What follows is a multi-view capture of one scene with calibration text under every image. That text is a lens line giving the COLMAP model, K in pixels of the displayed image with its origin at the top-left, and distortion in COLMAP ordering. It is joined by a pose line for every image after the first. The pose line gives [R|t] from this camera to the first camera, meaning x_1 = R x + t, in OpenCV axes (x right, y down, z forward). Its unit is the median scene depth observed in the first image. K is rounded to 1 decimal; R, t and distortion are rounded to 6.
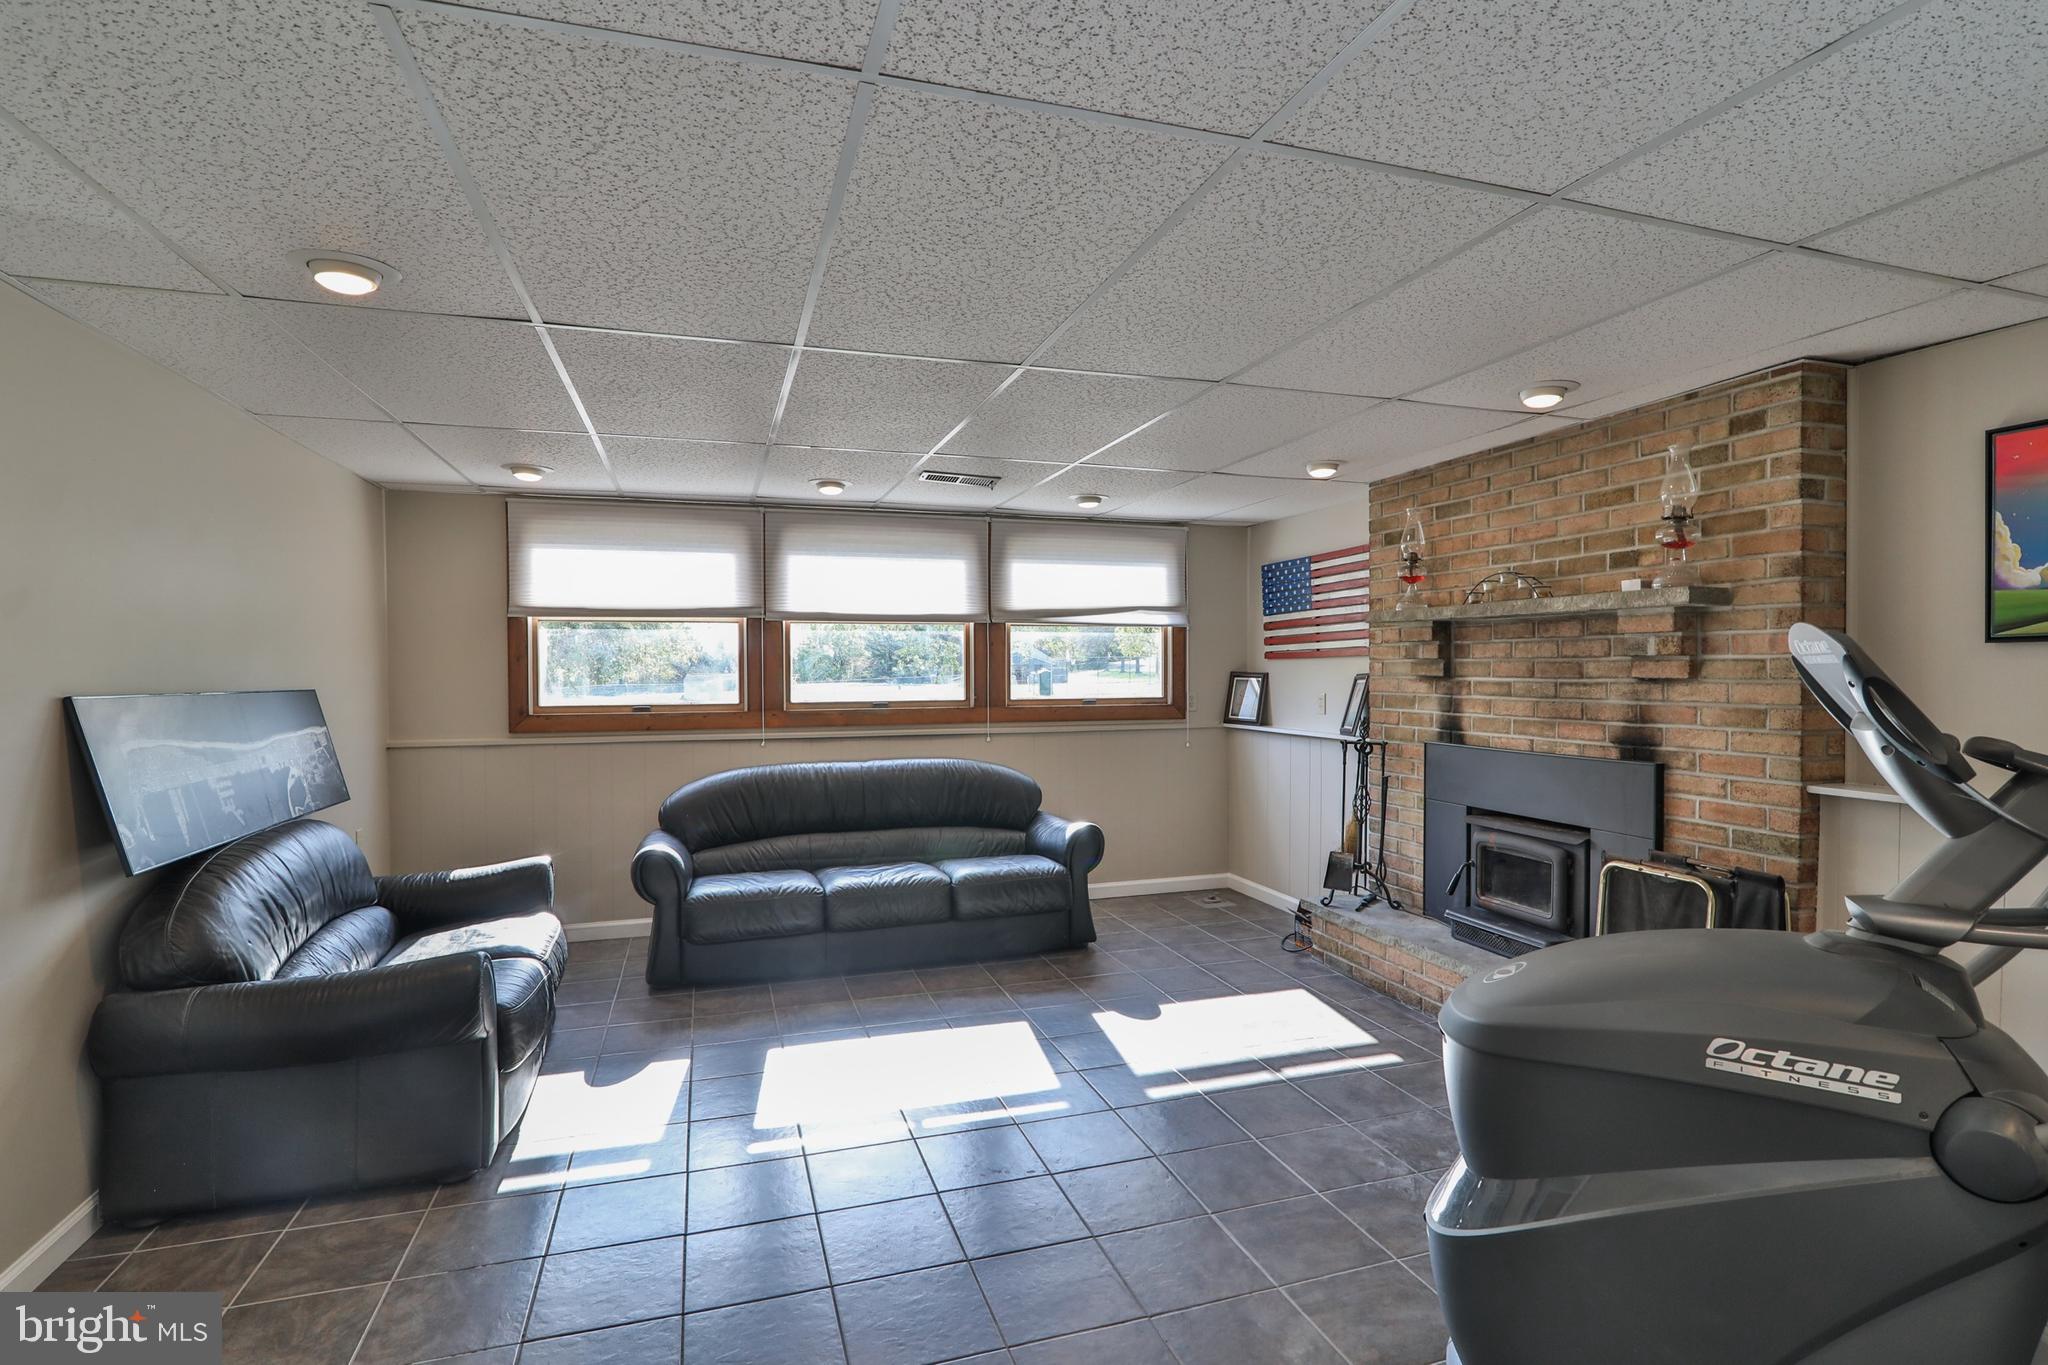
lens RADIAL K [[992.3, 0, 1029.4], [0, 992.3, 683.9], [0, 0, 1]] dist [-0.016846, -0.000131]
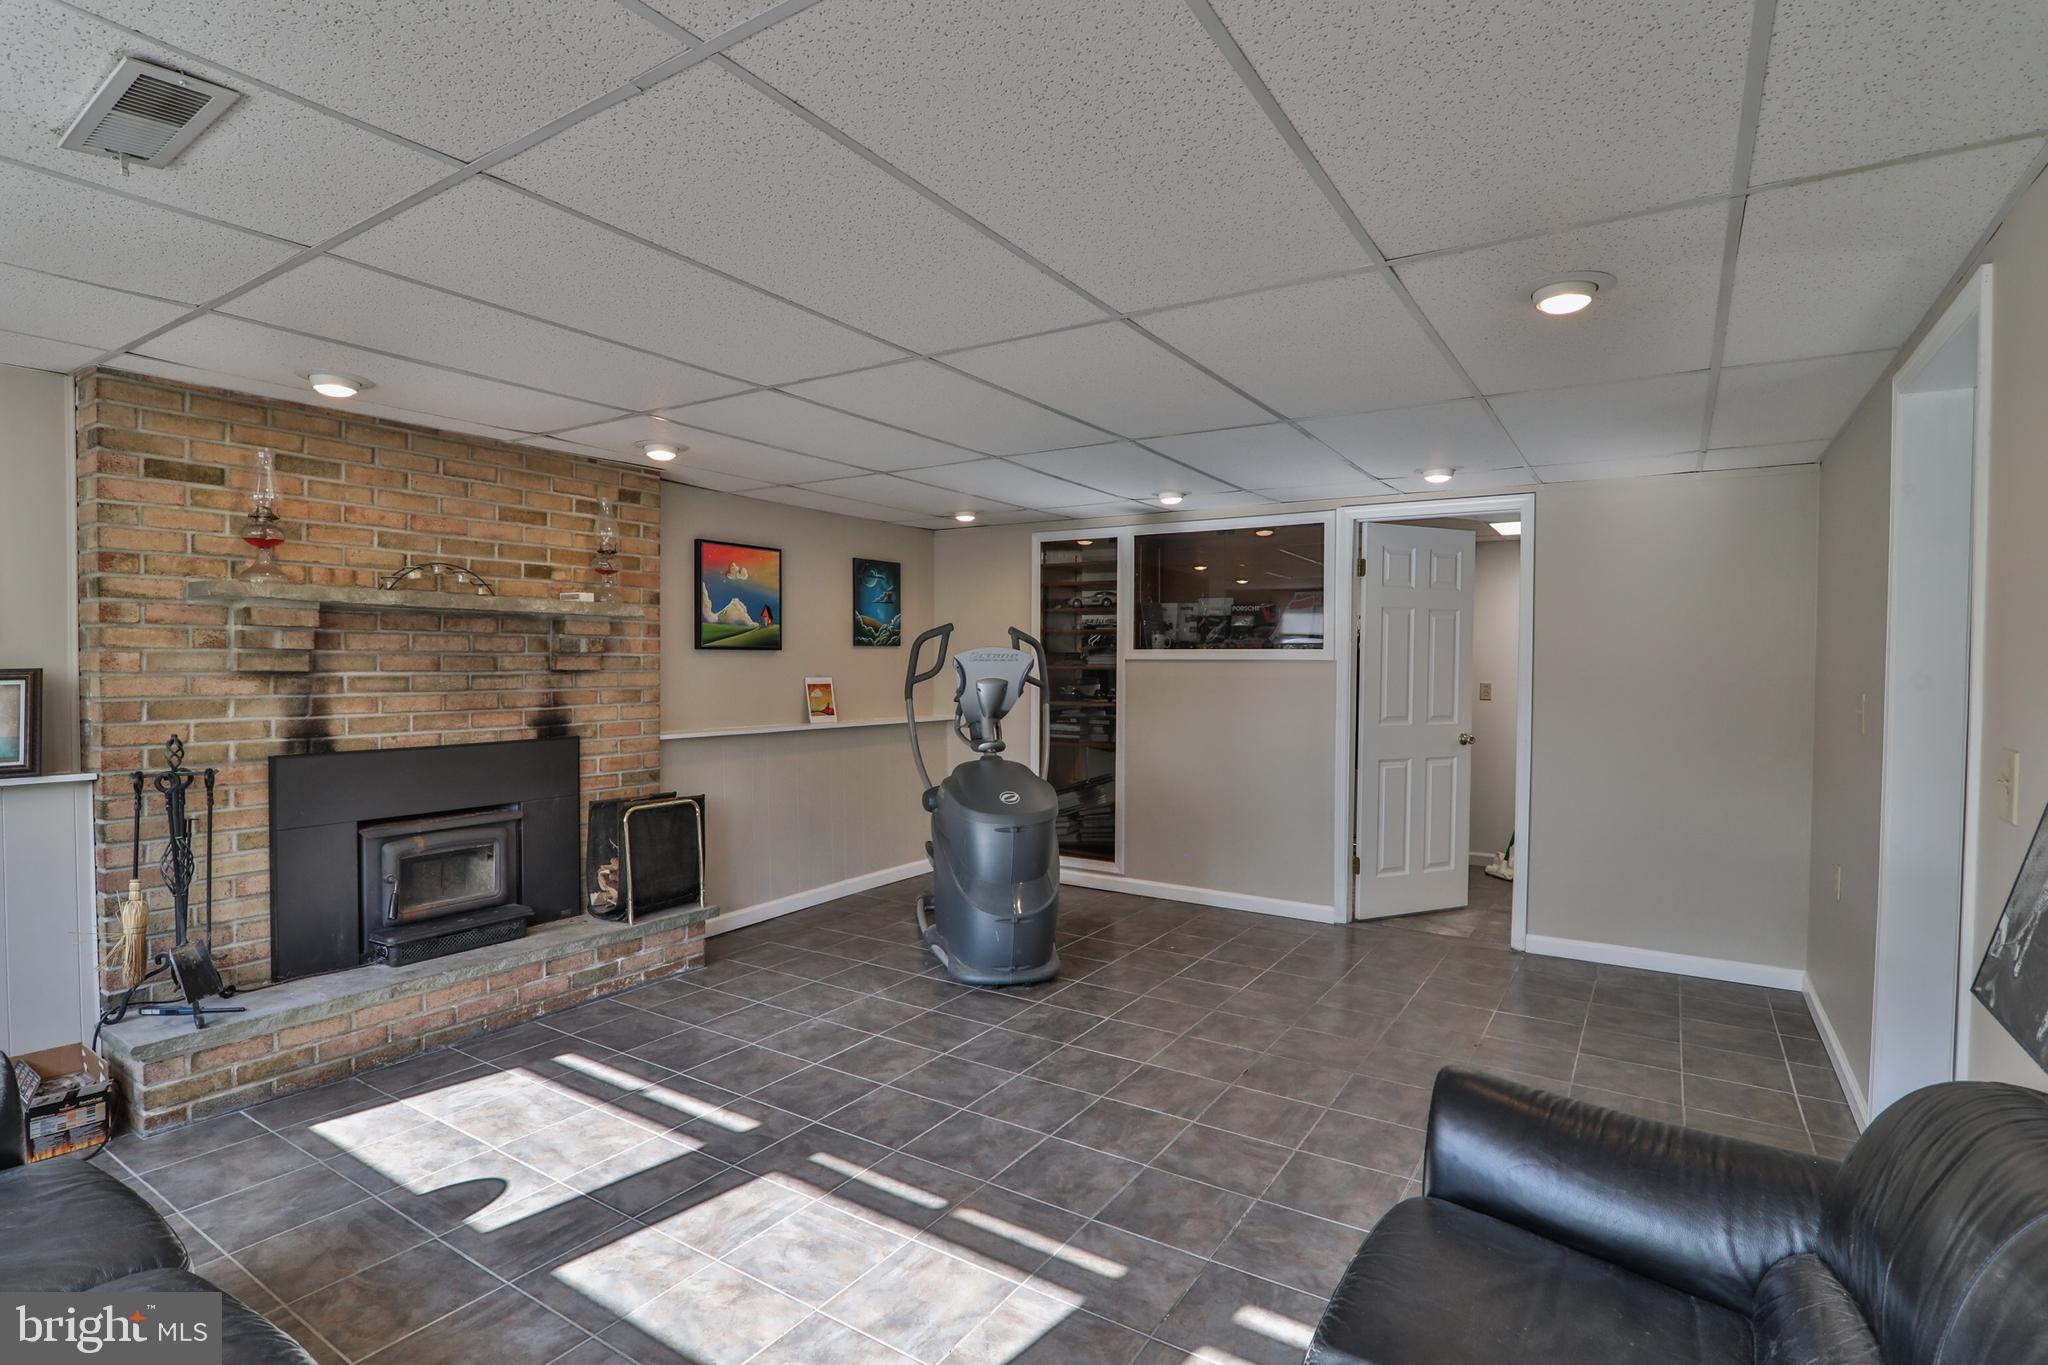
lens RADIAL K [[992.3, 0, 1029.4], [0, 992.3, 683.9], [0, 0, 1]] dist [-0.016846, -0.000131]
pose [[-0.629455, -0.016011, 0.776872, -0.678097], [0.010269, 0.999529, 0.028920, -0.017300], [-0.776969, 0.026181, -0.628994, 1.238300]]
